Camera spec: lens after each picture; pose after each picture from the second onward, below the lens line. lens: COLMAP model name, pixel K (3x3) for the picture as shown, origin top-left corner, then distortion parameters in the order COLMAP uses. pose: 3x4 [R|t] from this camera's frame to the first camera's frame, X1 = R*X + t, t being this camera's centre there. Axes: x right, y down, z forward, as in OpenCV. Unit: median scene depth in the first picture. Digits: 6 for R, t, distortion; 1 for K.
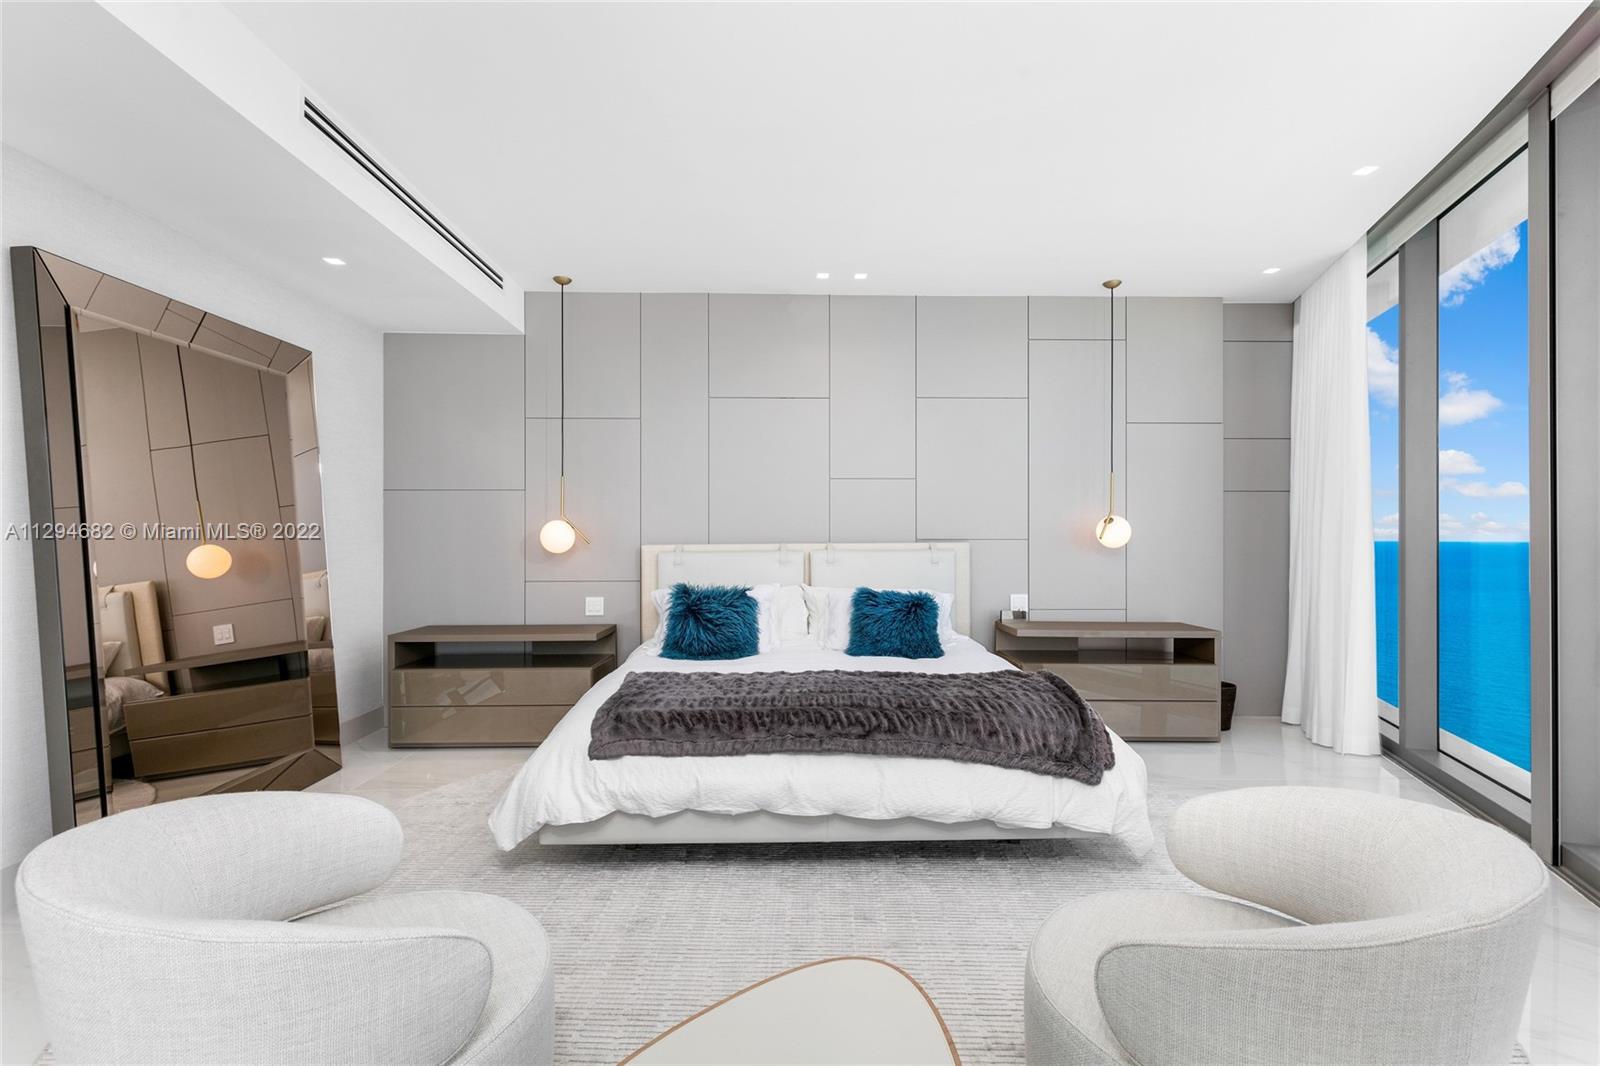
lens RADIAL K [[698.0, 0, 800.0], [0, 698.0, 533.0], [0, 0, 1]] dist [-0.001477, -0.000300]
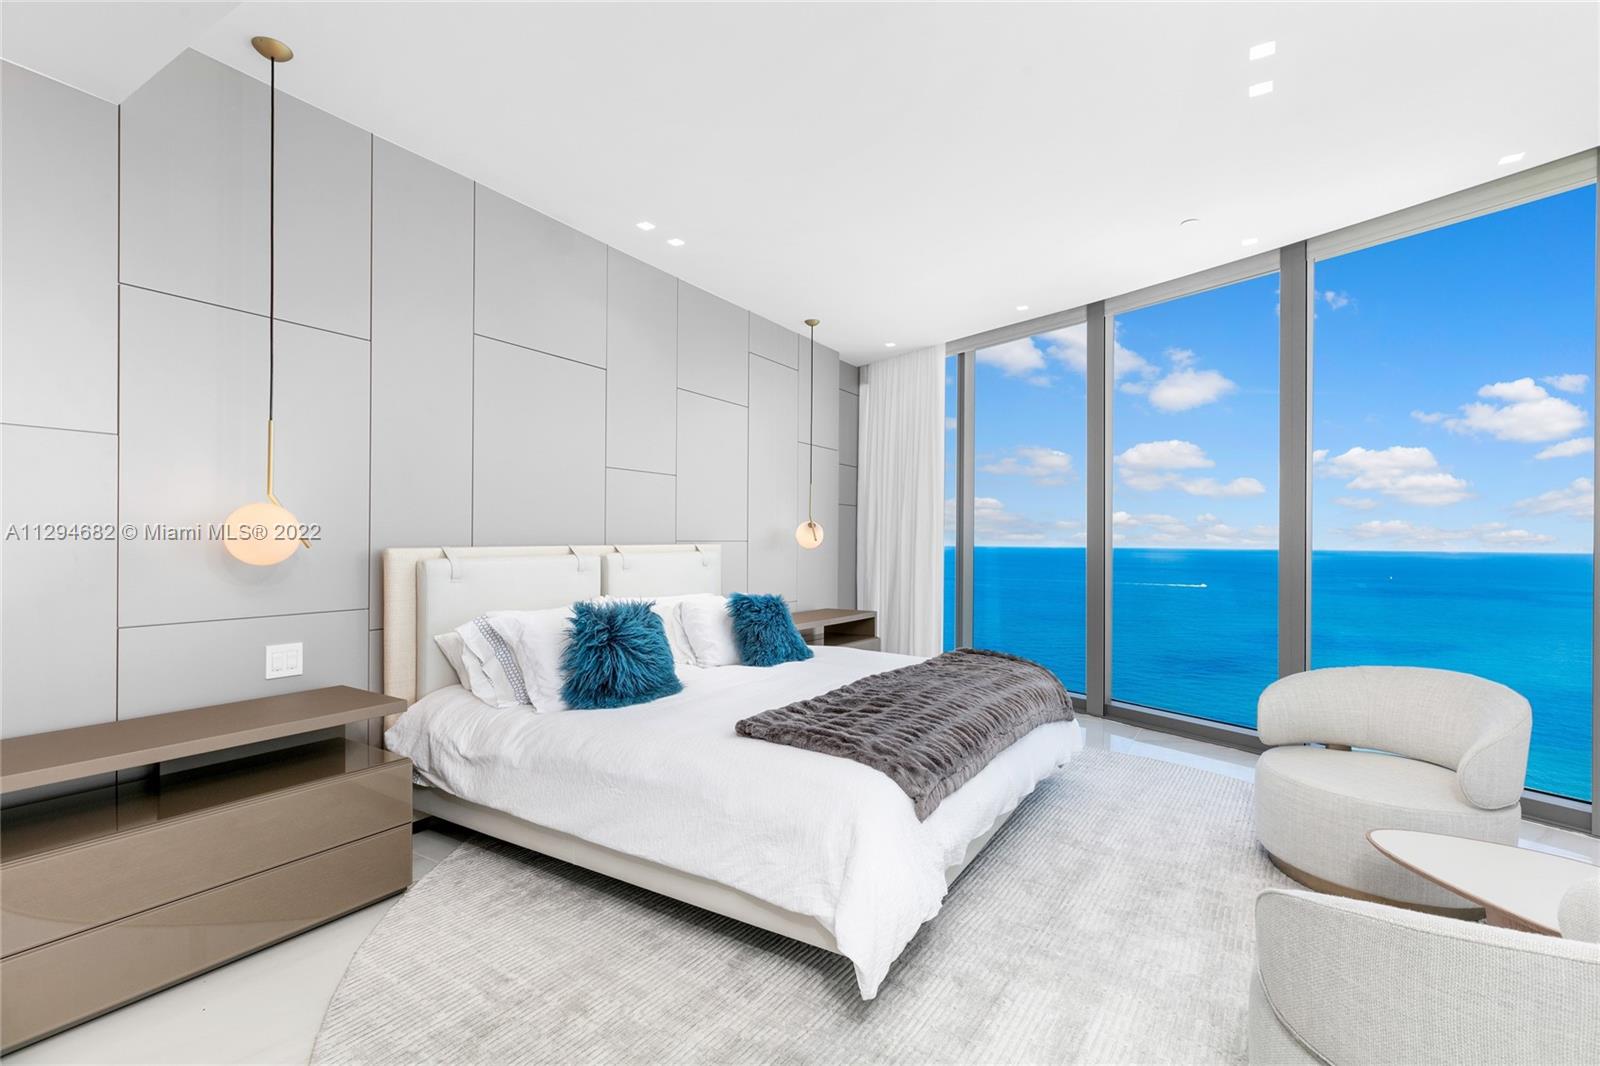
lens RADIAL K [[711.6, 0, 800.0], [0, 711.6, 533.0], [0, 0, 1]] dist [-0.002674, -0.000514]
pose [[0.559171, 0.013976, 0.828934, -0.562145], [-0.006527, 0.999901, -0.012456, 0.009076], [-0.829026, 0.001555, 0.559207, 0.366338]]
